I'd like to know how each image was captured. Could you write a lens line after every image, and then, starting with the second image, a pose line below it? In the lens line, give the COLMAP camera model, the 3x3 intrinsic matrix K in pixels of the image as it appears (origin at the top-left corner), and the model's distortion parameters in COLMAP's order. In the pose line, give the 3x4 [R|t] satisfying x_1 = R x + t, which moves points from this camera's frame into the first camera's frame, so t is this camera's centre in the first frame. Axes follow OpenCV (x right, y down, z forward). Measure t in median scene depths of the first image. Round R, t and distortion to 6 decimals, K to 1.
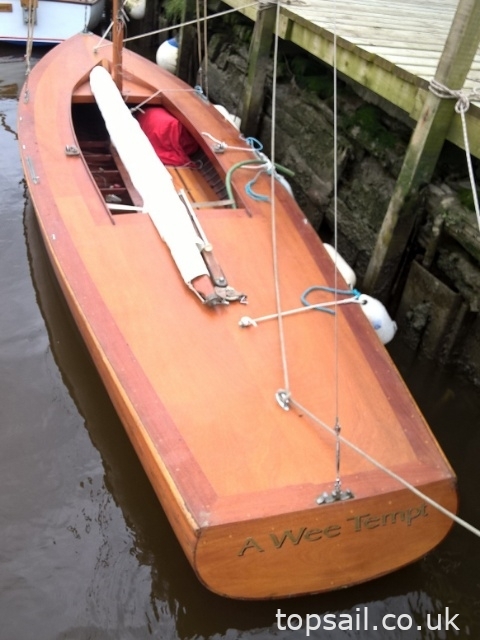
lens RADIAL K [[531.2, 0, 240.0], [0, 531.2, 320.0], [0, 0, 1]] dist [0.059308, -0.100212]
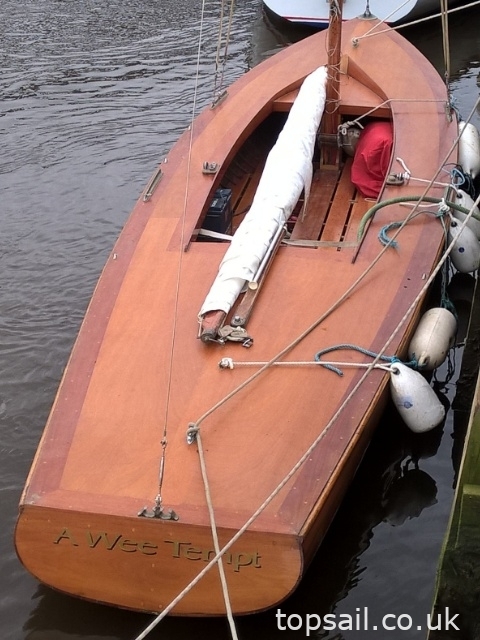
lens RADIAL K [[730.5, 0, 220.7], [0, 730.5, 319.4], [0, 0, 1]] dist [0.075687, 0.001035]
pose [[0.929899, 0.145723, -0.337718, 0.377119], [-0.182720, 0.979880, -0.080306, 0.030554], [0.319221, 0.136385, 0.937815, -0.173498]]
